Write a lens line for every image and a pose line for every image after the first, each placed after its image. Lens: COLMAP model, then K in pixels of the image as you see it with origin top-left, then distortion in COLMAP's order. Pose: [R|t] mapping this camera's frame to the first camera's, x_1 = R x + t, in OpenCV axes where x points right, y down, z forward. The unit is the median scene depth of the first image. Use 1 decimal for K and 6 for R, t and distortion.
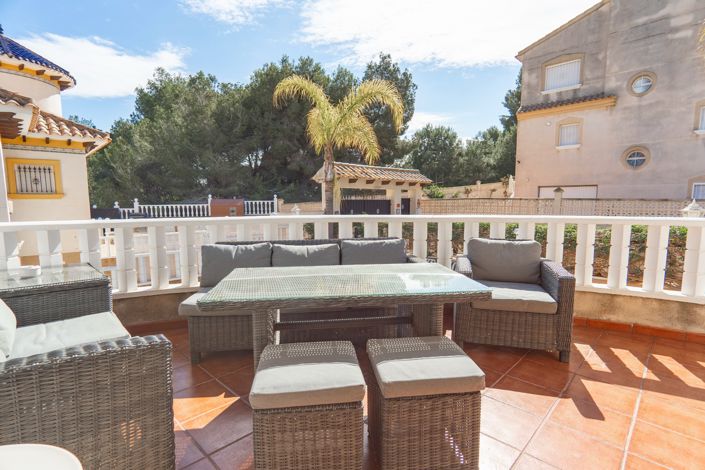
lens RADIAL K [[344.9, 0, 355.1], [0, 344.9, 247.7], [0, 0, 1]] dist [-0.000437, 0.000424]
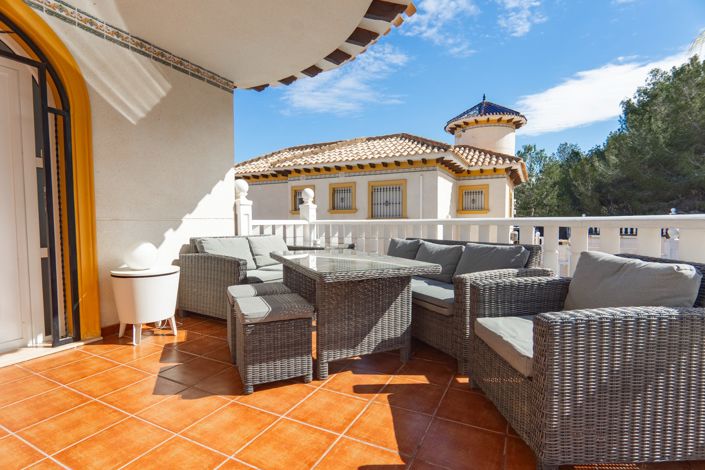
lens RADIAL K [[344.9, 0, 355.1], [0, 344.9, 247.7], [0, 0, 1]] dist [-0.000437, 0.000424]
pose [[0.299962, 0.080207, -0.950573, 0.213182], [-0.130396, 0.990554, 0.042433, -0.002644], [0.944997, 0.111222, 0.307587, 0.111424]]
